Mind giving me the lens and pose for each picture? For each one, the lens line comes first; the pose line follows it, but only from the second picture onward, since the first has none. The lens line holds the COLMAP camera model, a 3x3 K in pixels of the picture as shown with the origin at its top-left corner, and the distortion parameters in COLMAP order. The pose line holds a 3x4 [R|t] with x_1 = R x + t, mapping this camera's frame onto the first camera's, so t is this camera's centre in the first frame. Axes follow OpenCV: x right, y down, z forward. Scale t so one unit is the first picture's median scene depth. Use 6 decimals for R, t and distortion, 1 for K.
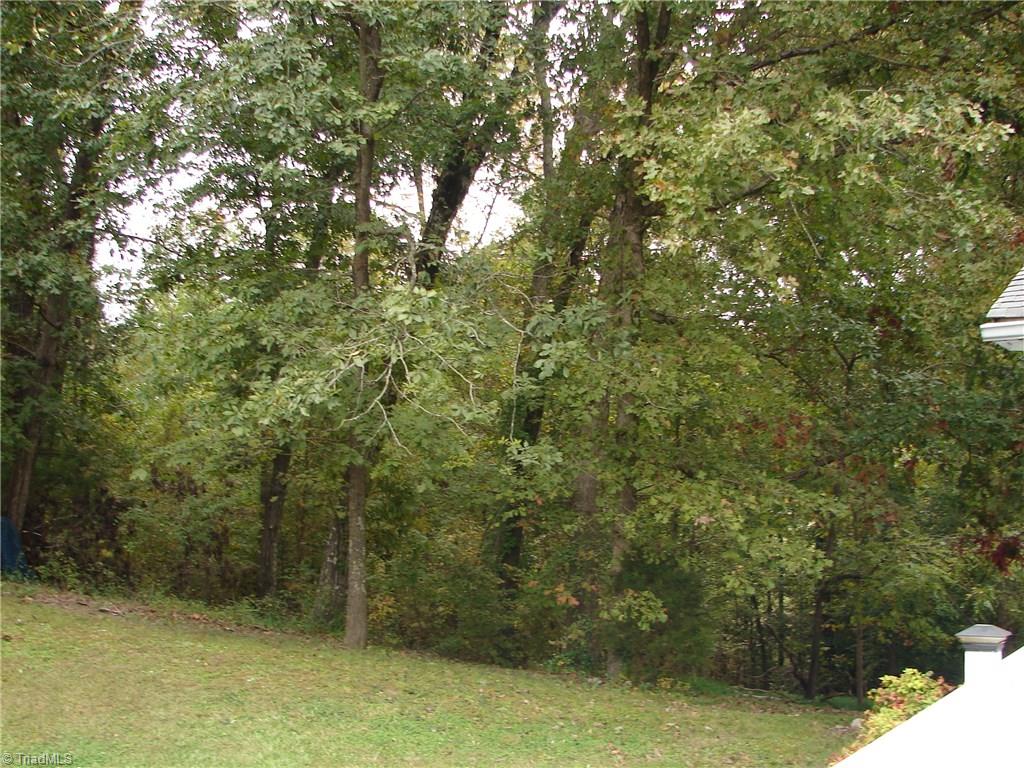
lens RADIAL K [[1106.9, 0, 518.4], [0, 1106.9, 388.8], [0, 0, 1]] dist [-0.211301, 0.271562]
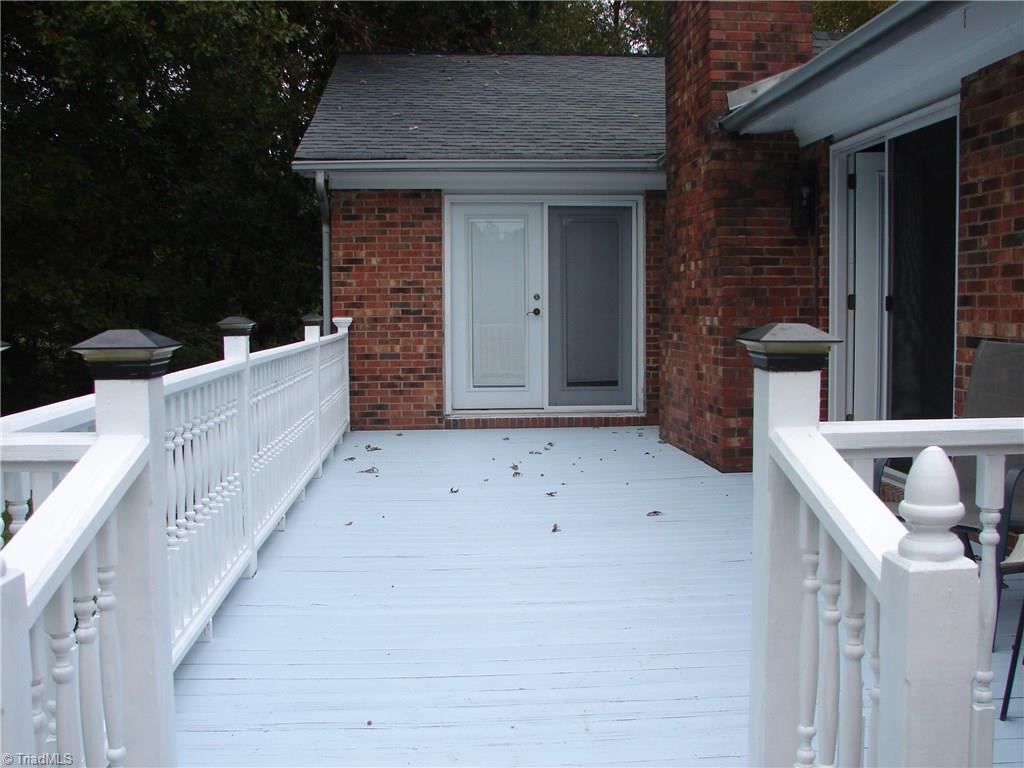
lens RADIAL K [[1106.9, 0, 518.4], [0, 1106.9, 388.8], [0, 0, 1]] dist [-0.211301, 0.271562]
pose [[0.778859, -0.056507, 0.624648, -0.249236], [-0.054716, 0.986014, 0.157422, 0.001832], [-0.624808, -0.156788, 0.764874, -0.381256]]
